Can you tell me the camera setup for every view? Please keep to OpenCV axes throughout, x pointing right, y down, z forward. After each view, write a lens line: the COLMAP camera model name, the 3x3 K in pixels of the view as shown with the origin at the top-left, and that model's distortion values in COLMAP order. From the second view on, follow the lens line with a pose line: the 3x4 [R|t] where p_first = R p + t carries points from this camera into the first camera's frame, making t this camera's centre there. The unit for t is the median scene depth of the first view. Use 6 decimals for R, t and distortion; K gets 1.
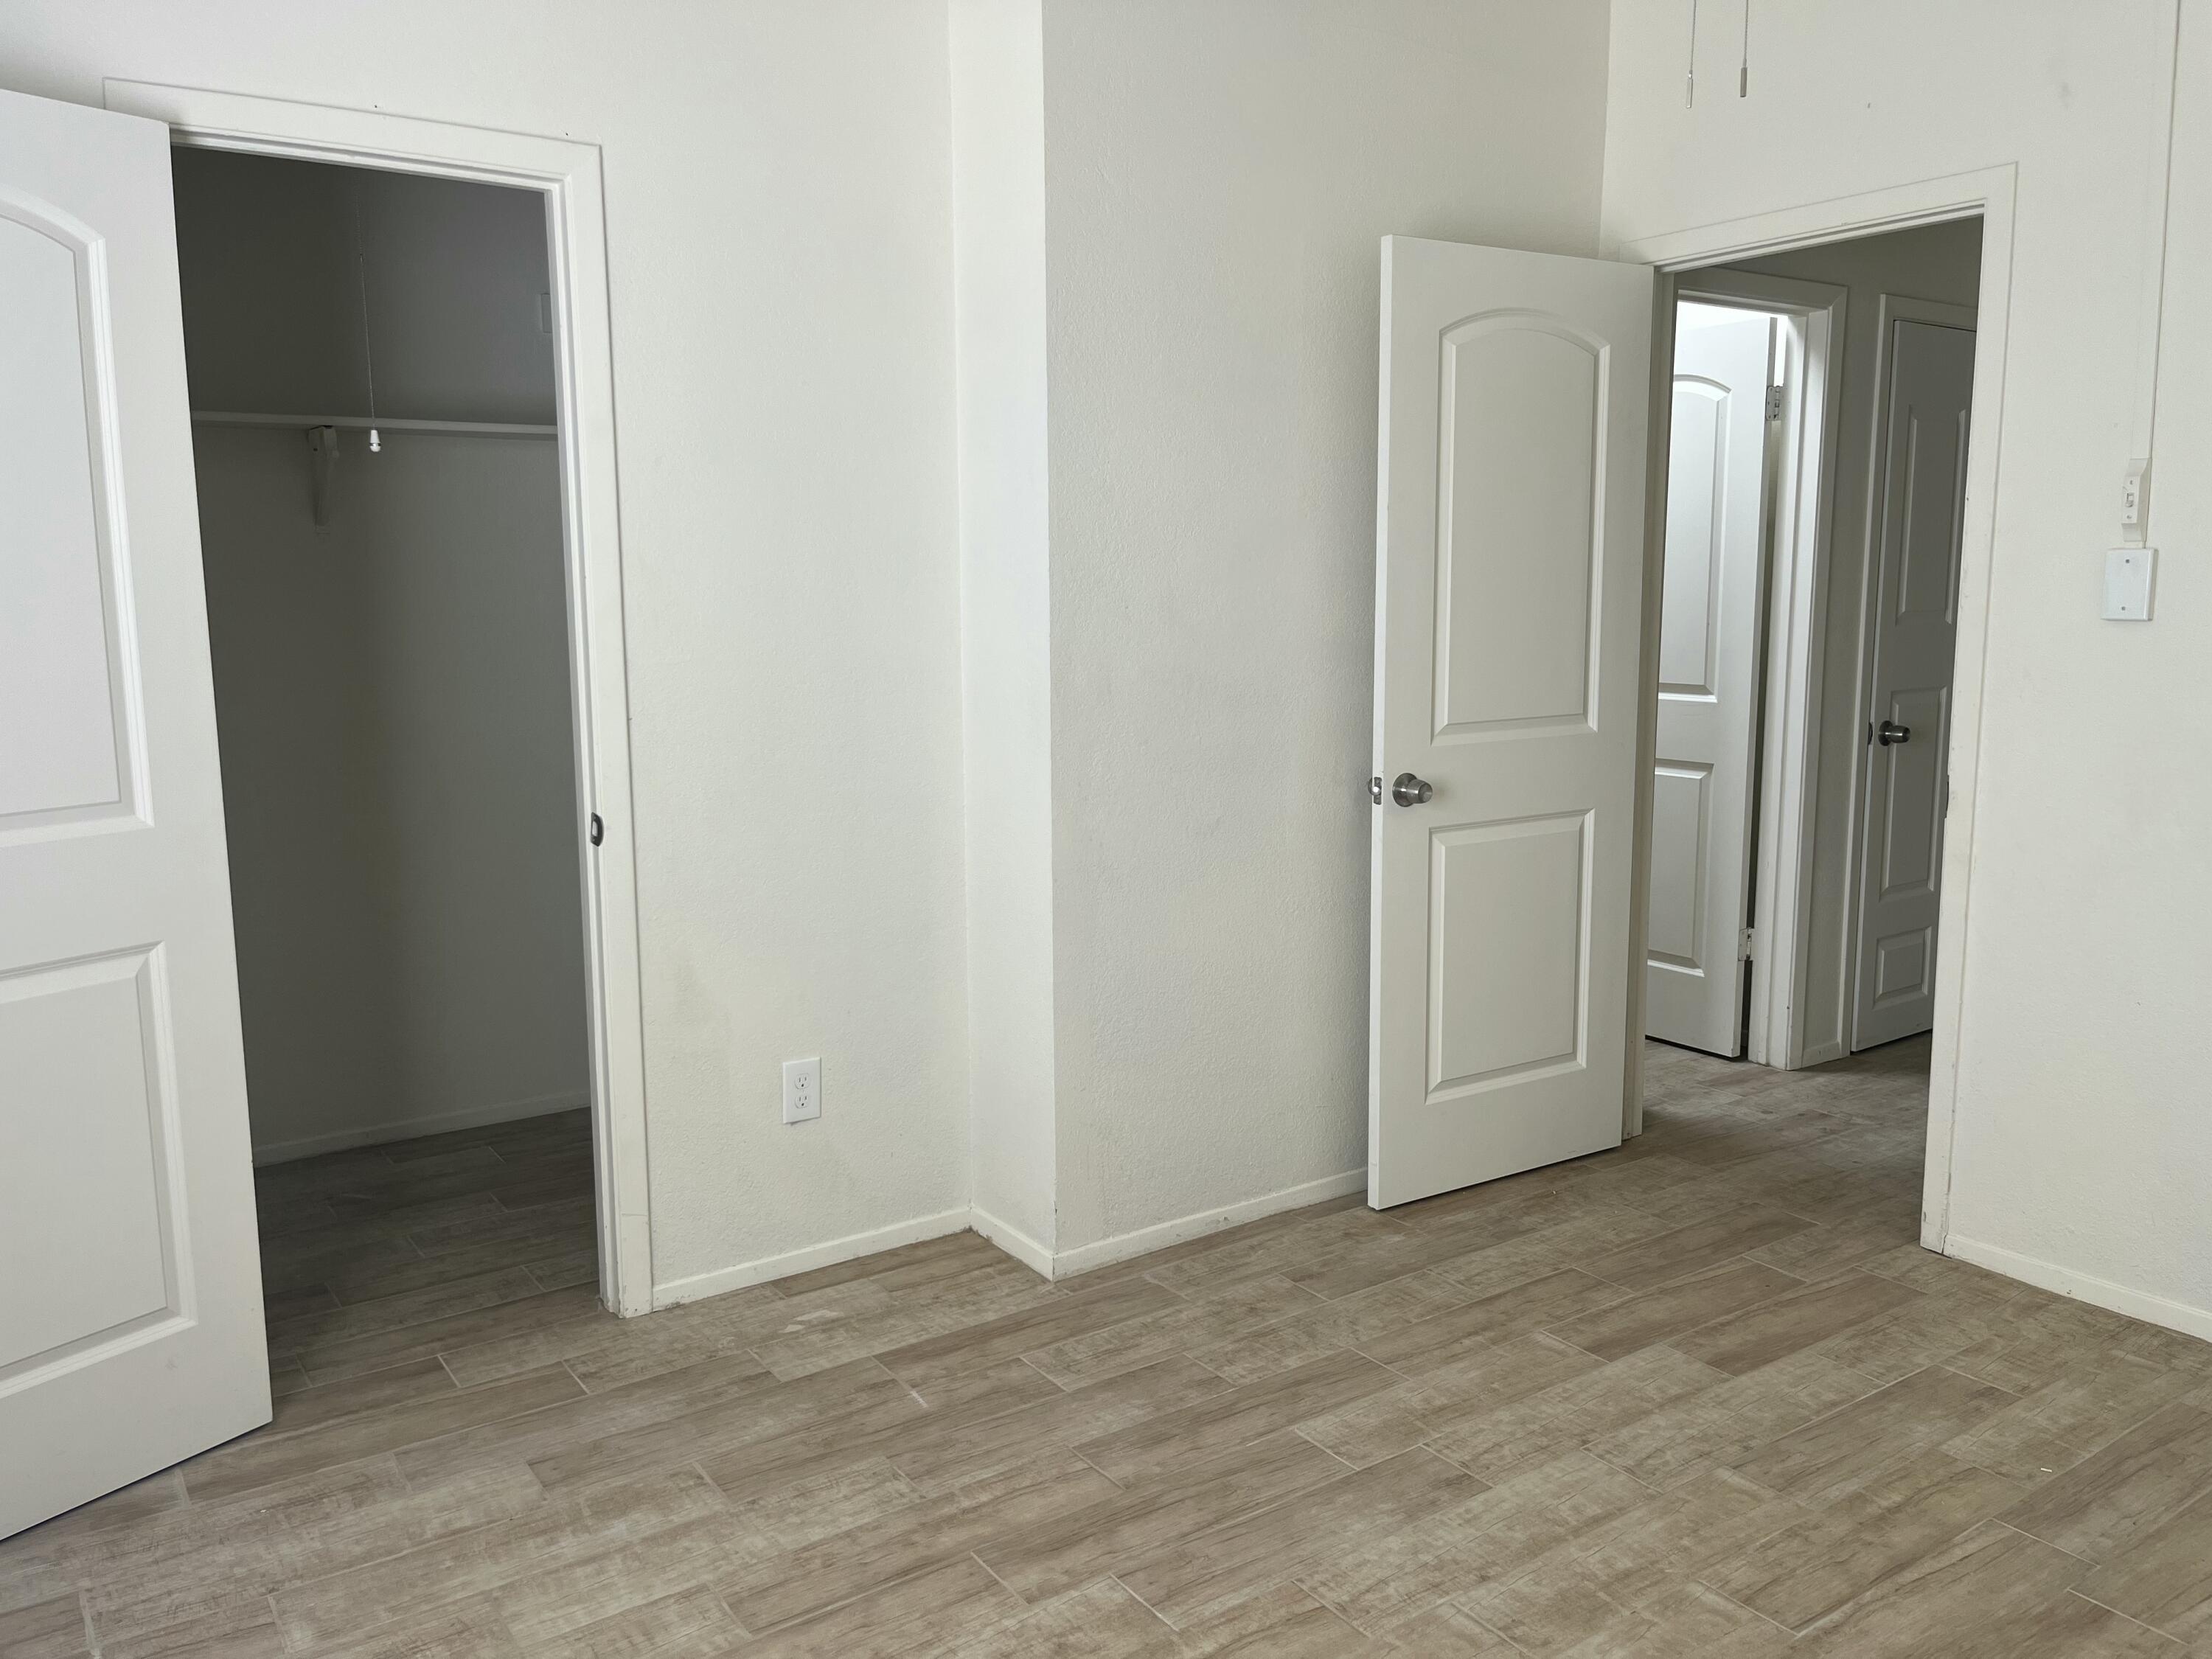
lens RADIAL K [[1650.8, 0, 1106.0], [0, 1650.8, 829.5], [0, 0, 1]] dist [0.080709, -0.123230]
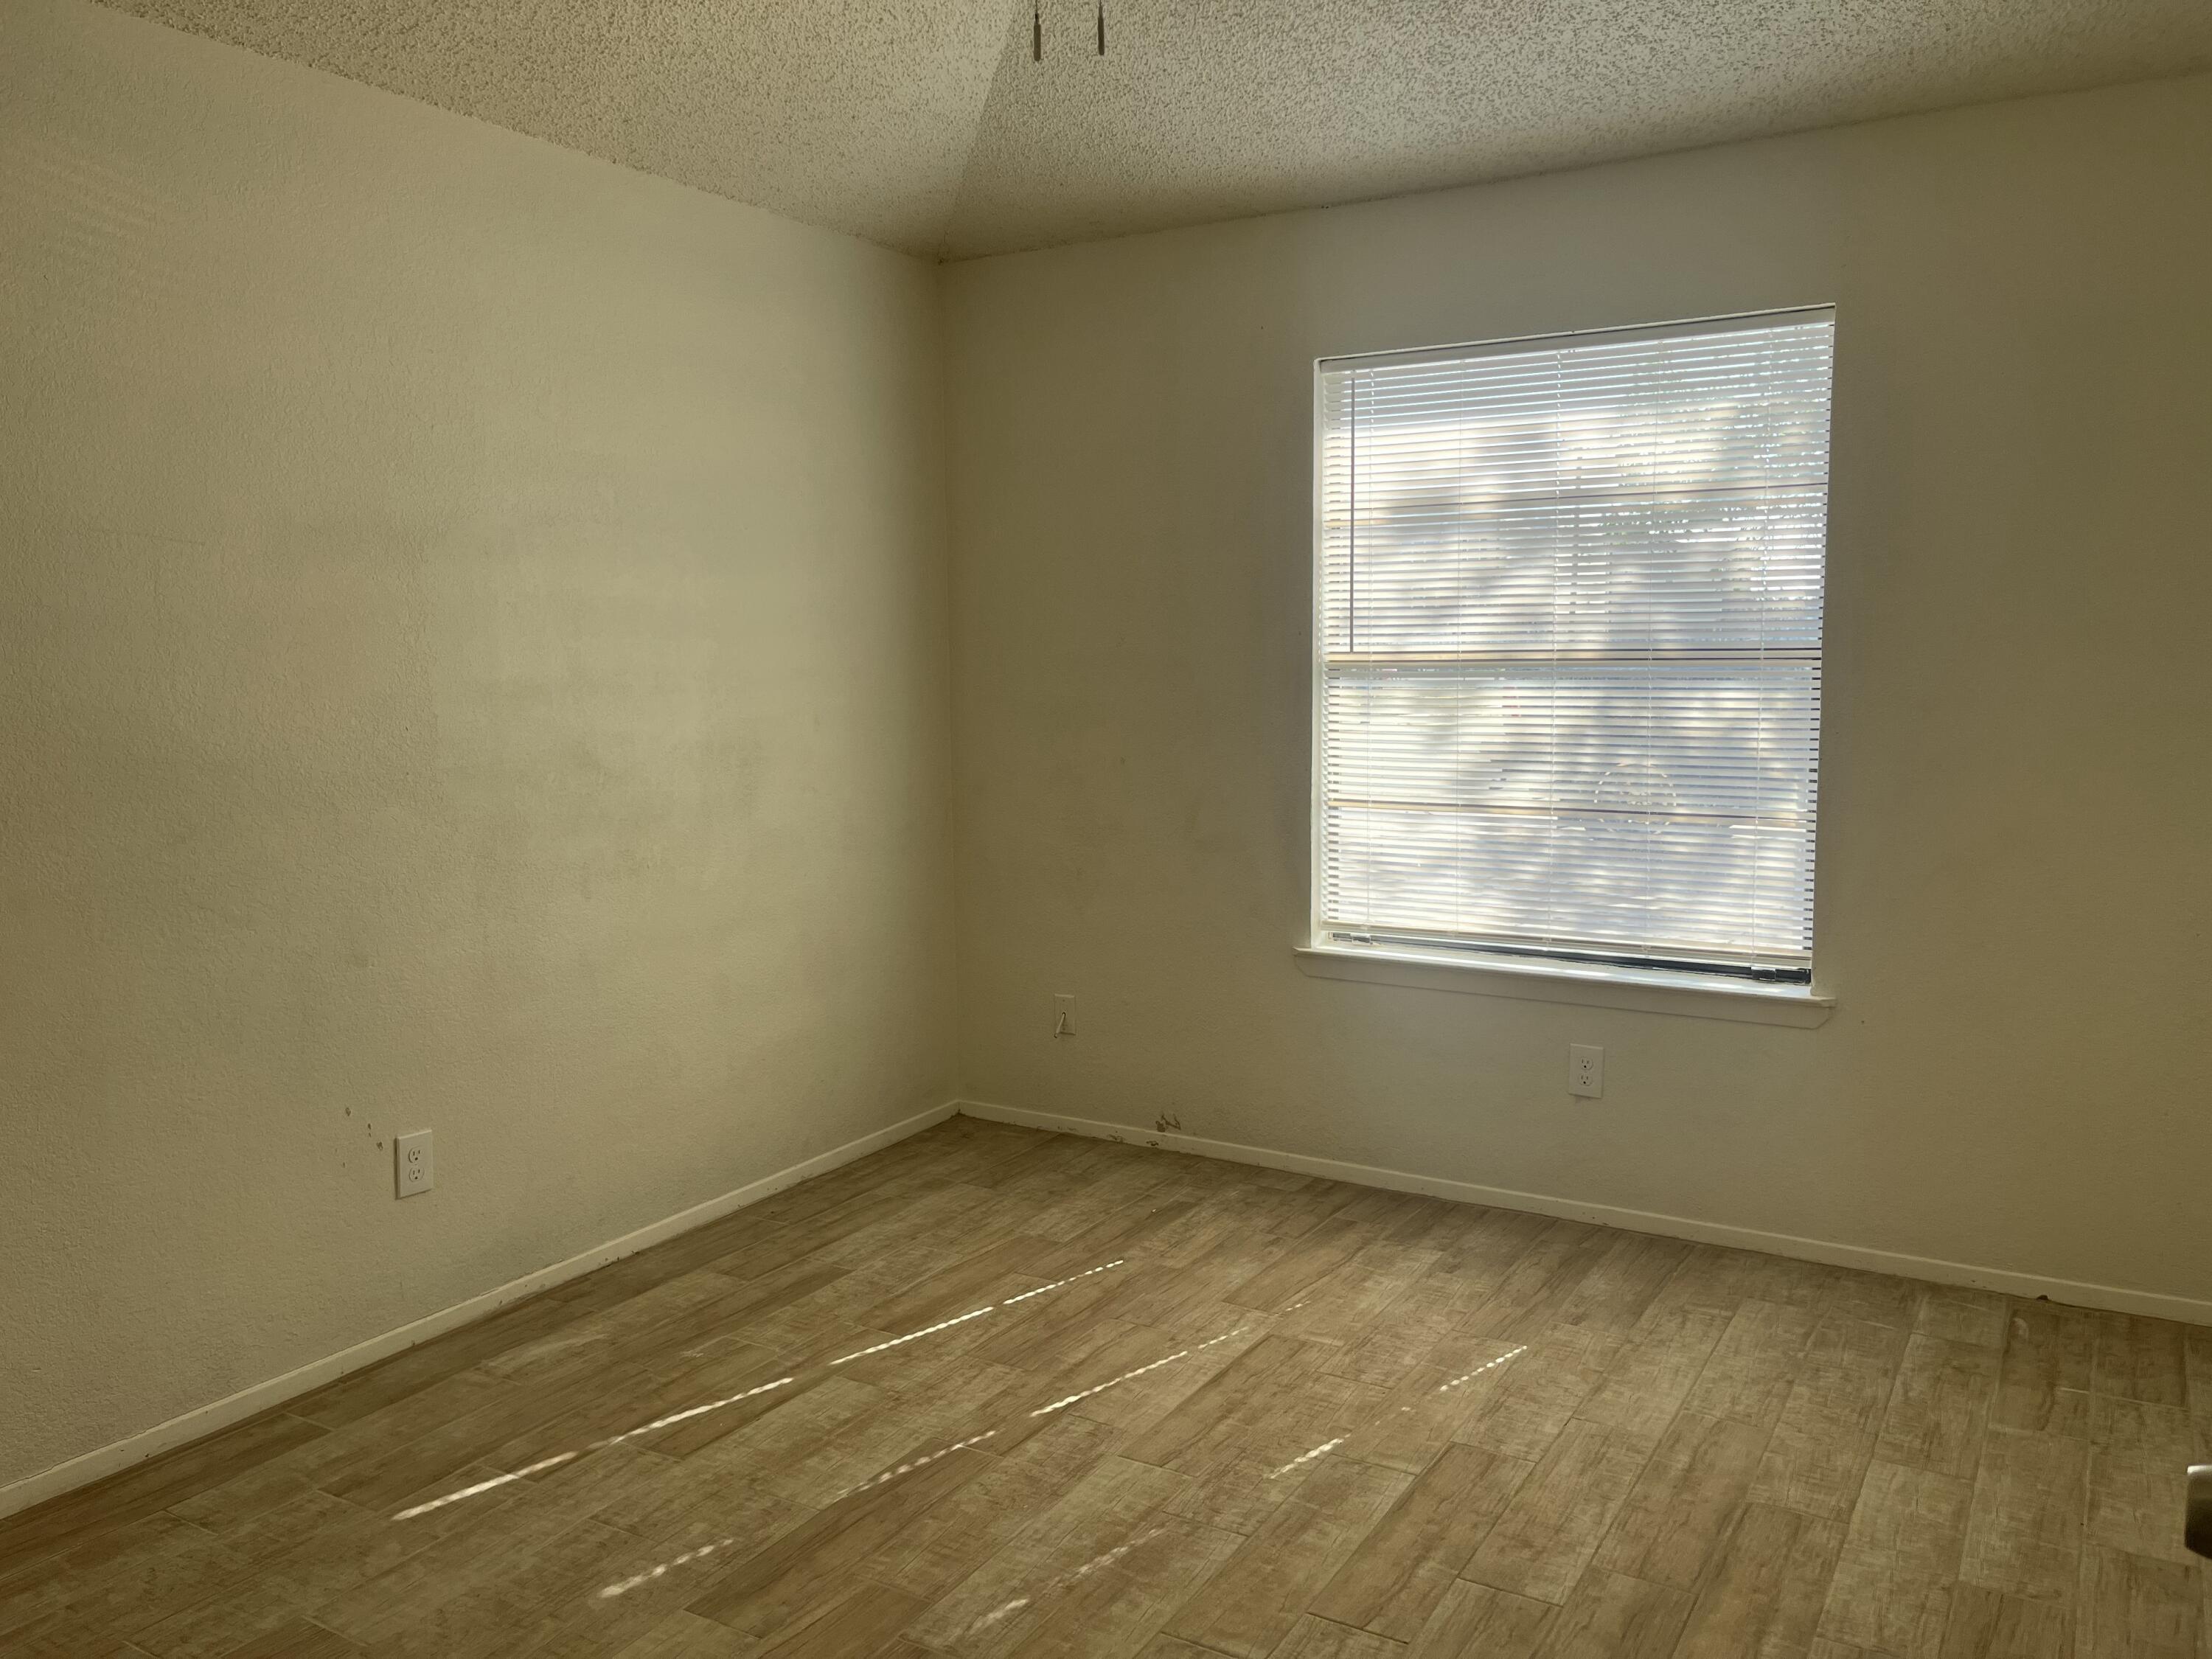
lens RADIAL K [[1650.8, 0, 1106.0], [0, 1650.8, 829.5], [0, 0, 1]] dist [0.080709, -0.123230]
pose [[-0.911181, 0.060194, -0.407586, 0.646121], [-0.047375, 0.967401, 0.248780, -0.258907], [0.409274, 0.245993, -0.878625, 1.664652]]
